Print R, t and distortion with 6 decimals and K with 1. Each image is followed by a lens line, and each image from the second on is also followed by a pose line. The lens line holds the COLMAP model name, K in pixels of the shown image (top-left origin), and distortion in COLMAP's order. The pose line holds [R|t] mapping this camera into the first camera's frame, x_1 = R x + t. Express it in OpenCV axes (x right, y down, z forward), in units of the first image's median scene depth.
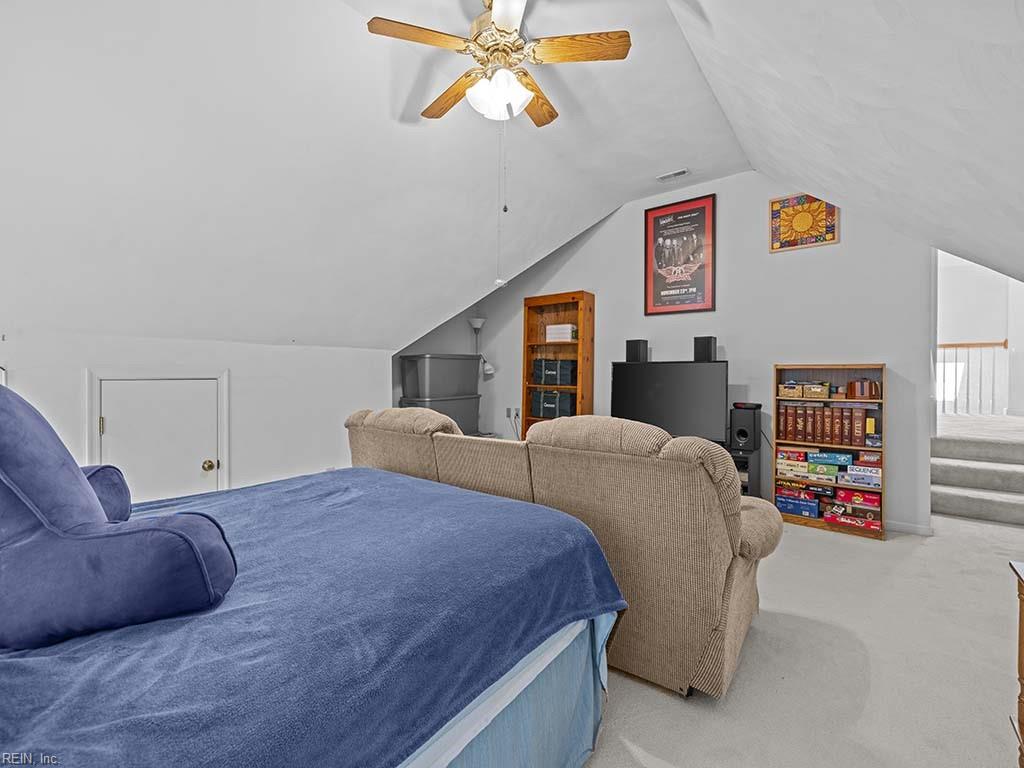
lens RADIAL K [[427.0, 0, 506.8], [0, 427.0, 376.8], [0, 0, 1]] dist [0.000574, 0.000905]
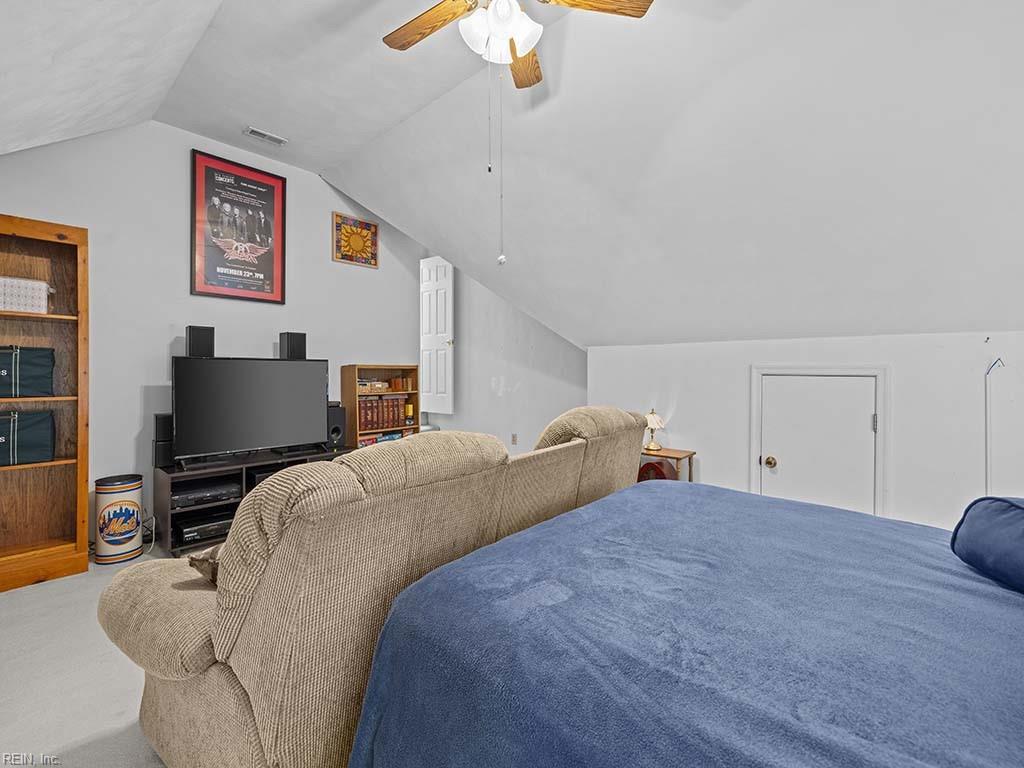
lens RADIAL K [[427.0, 0, 506.8], [0, 427.0, 376.8], [0, 0, 1]] dist [0.000574, 0.000905]
pose [[0.092844, -0.009328, 0.995637, -0.385019], [0.016289, 0.999837, 0.007849, 0.001163], [-0.995547, 0.015489, 0.092981, 0.435290]]
